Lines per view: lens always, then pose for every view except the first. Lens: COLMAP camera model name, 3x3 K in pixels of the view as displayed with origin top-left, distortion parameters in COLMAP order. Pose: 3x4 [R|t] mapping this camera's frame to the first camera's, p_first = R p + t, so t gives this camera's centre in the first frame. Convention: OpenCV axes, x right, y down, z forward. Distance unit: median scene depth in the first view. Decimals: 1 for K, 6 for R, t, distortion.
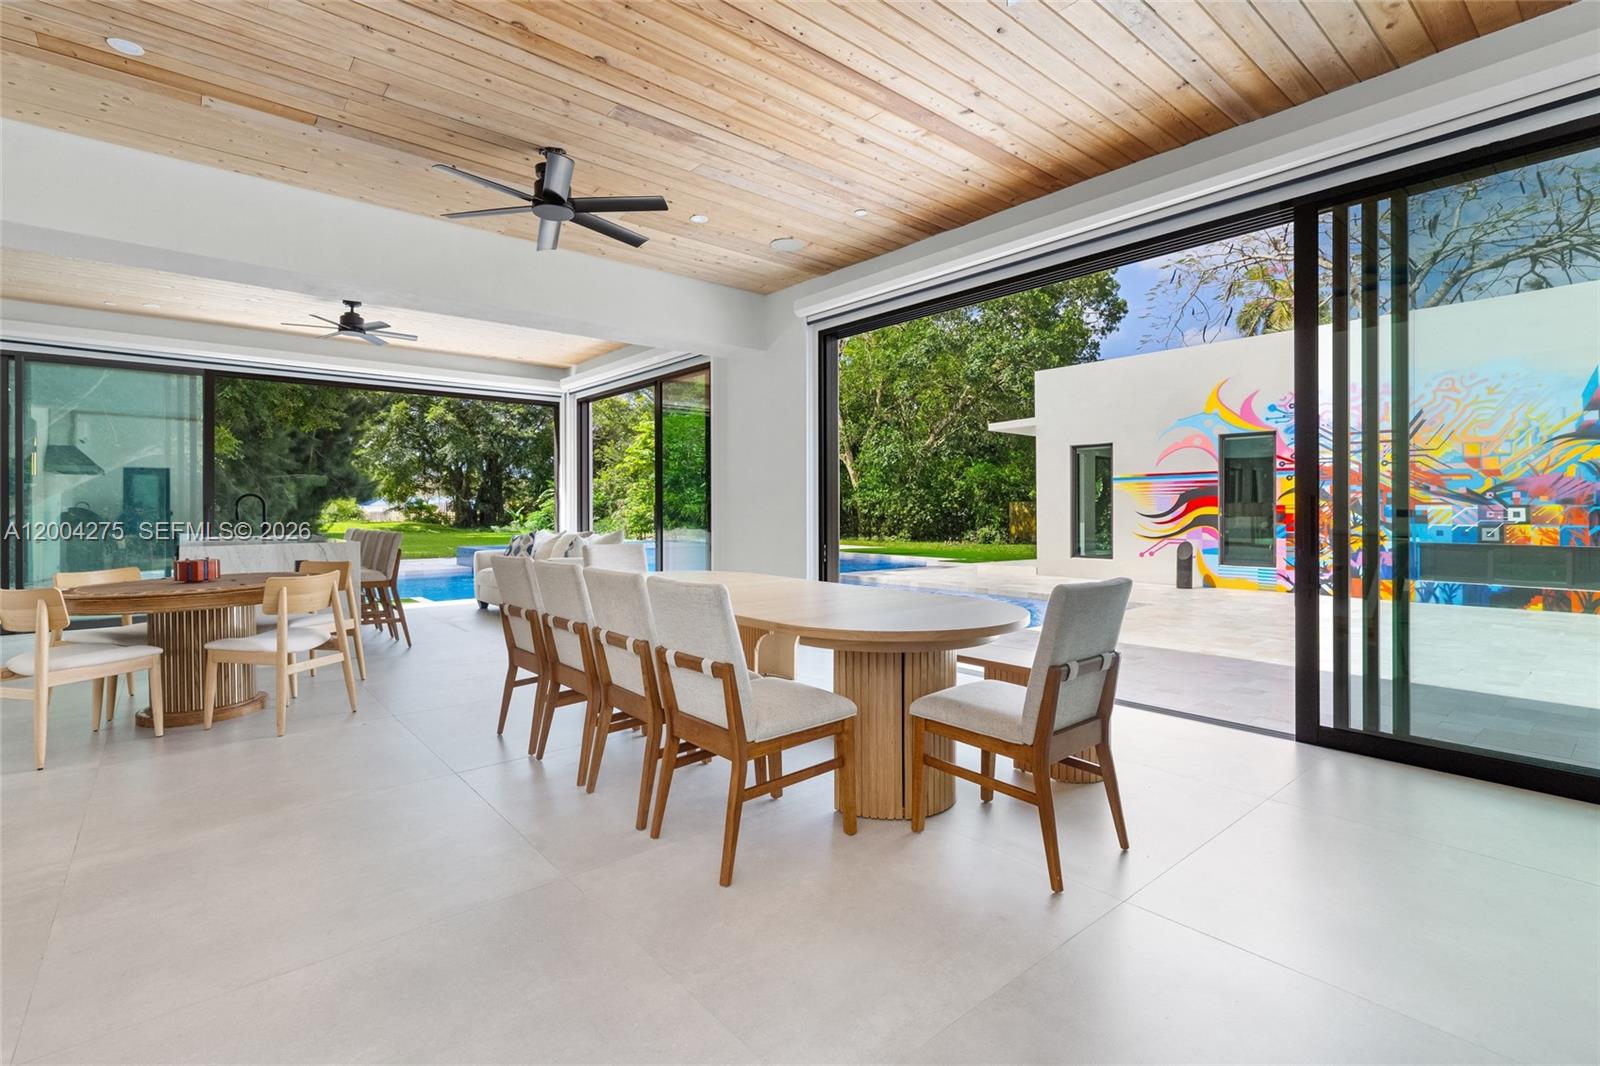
lens RADIAL K [[736.7, 0, 801.1], [0, 736.7, 524.8], [0, 0, 1]] dist [0.011862, -0.000860]
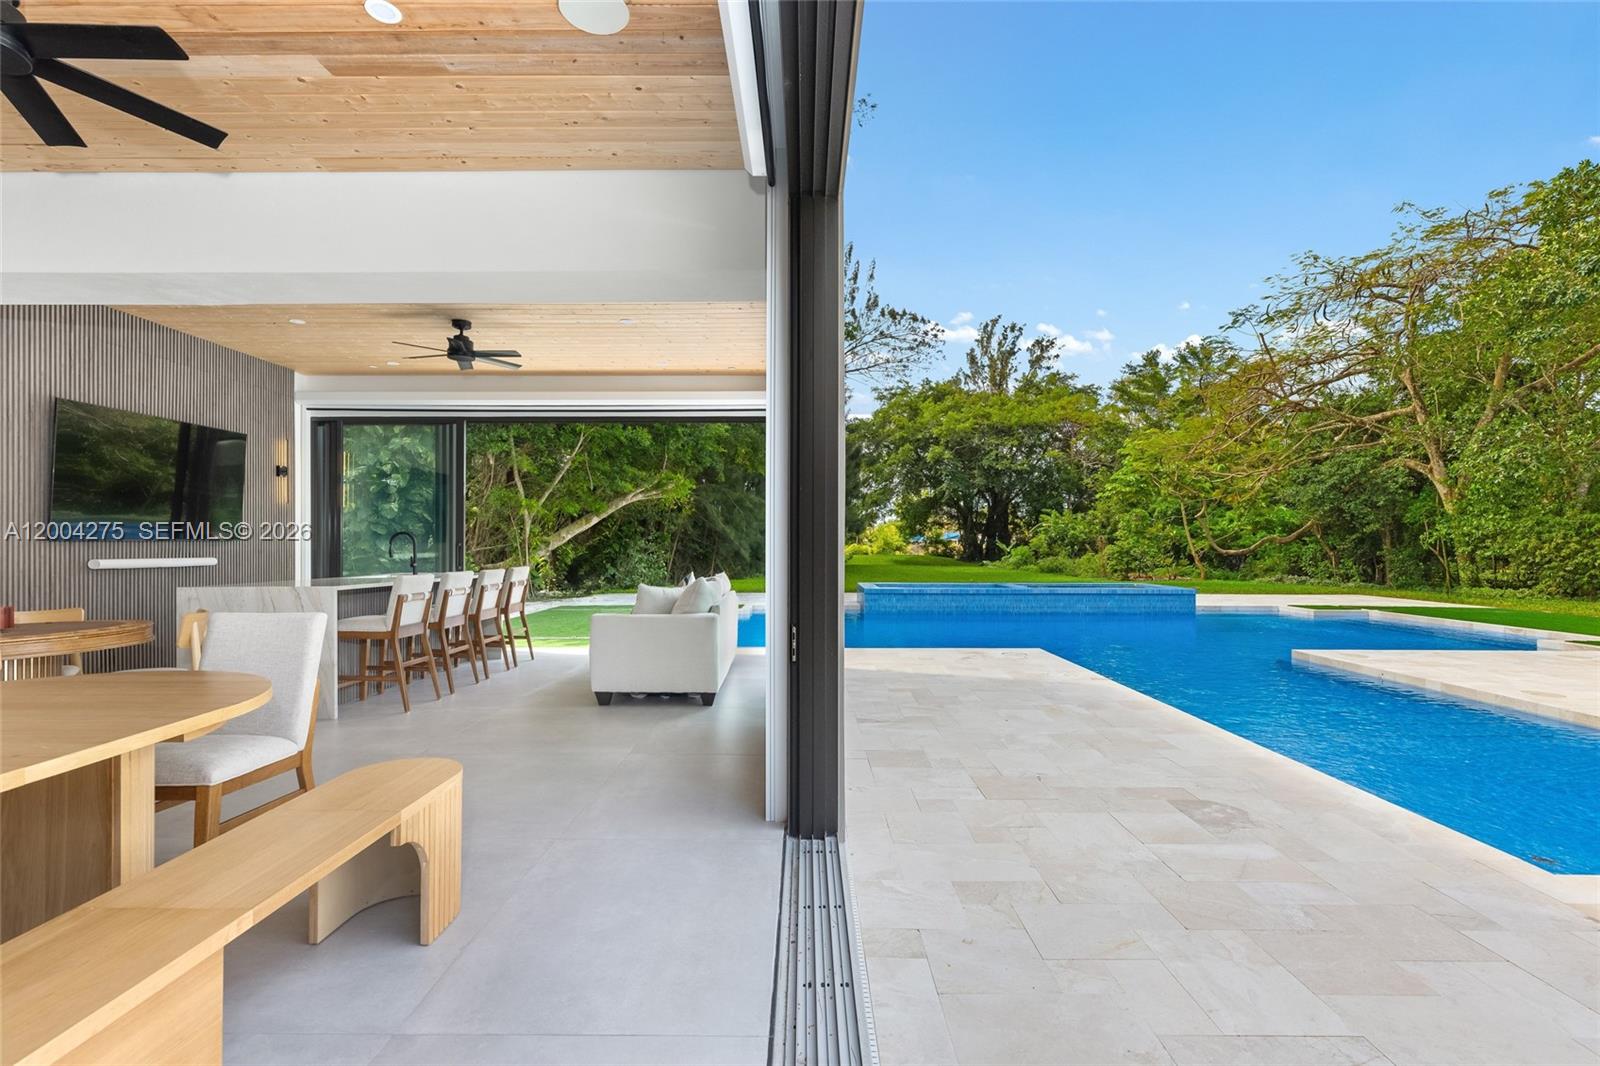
lens RADIAL K [[736.7, 0, 798.5], [0, 736.7, 541.5], [0, 0, 1]] dist [0.011862, -0.000860]
pose [[0.760255, 0.001253, -0.649623, 0.217535], [-0.016669, 0.999707, -0.017578, -0.012025], [0.649411, 0.024192, 0.760053, 0.384862]]
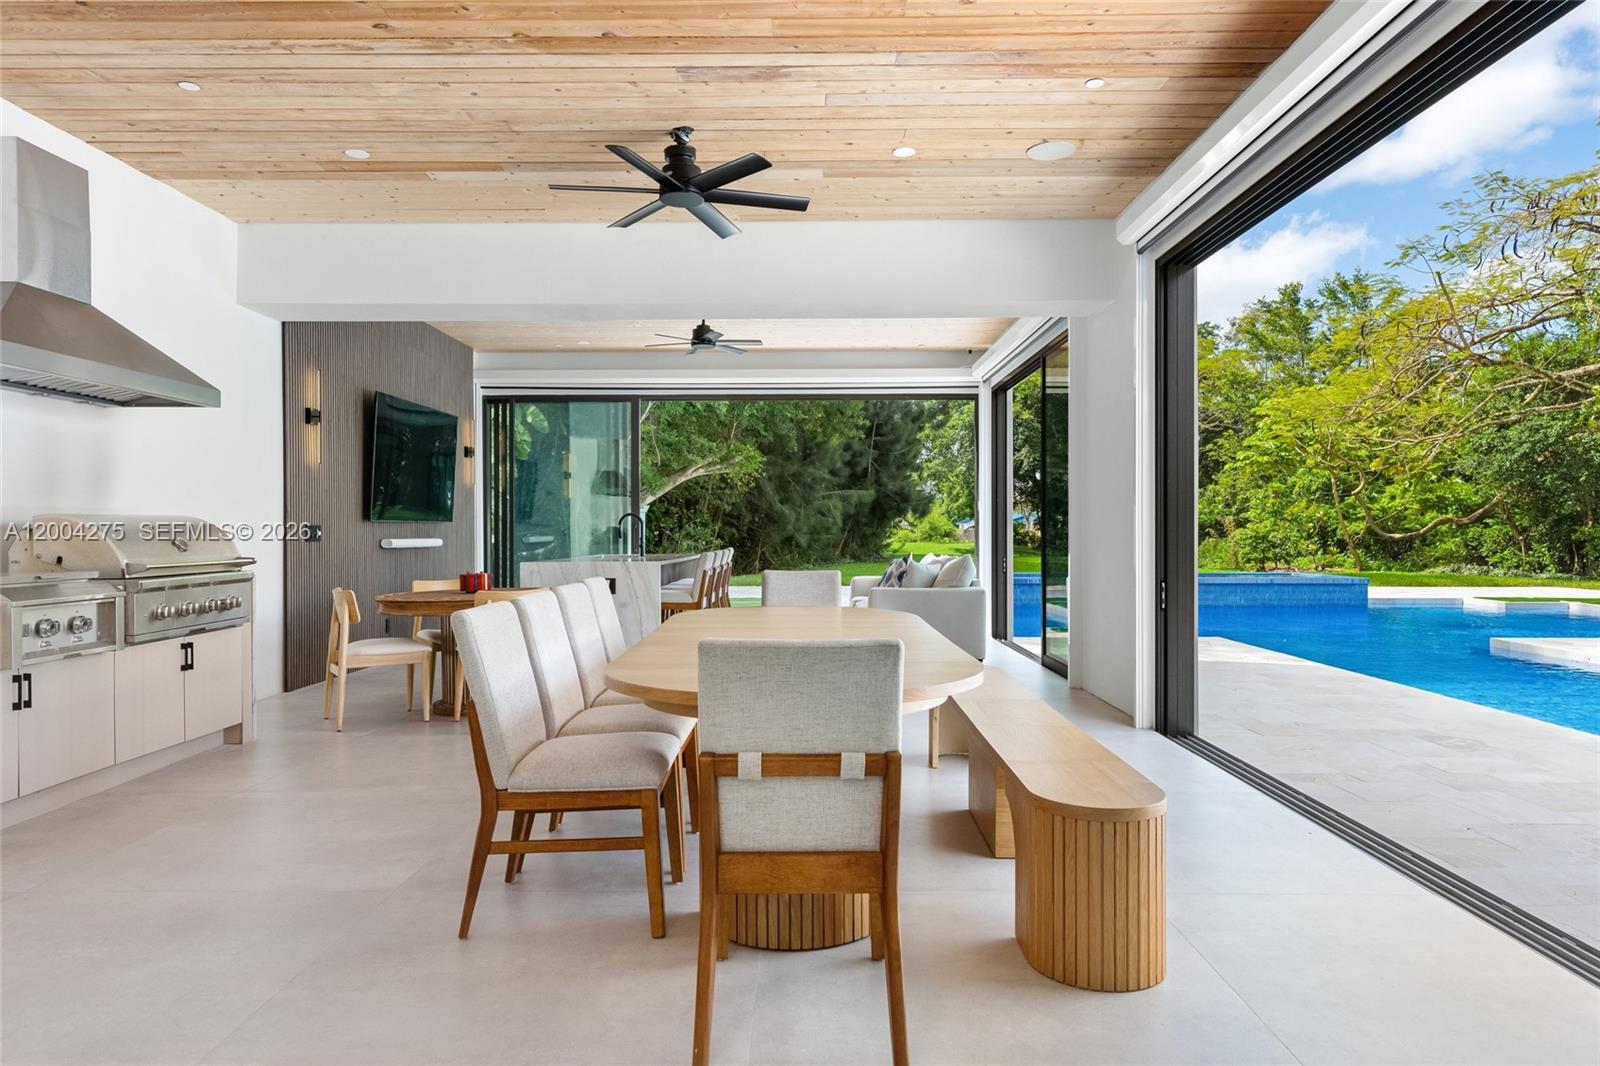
lens RADIAL K [[979.4, 0, 802.6], [0, 979.4, 532.6], [0, 0, 1]] dist [0.012654, 0.000892]
pose [[0.760291, 0.004403, -0.649568, 0.221887], [-0.014754, 0.999836, -0.010491, -0.001560], [0.649415, 0.017560, 0.760231, 0.076607]]
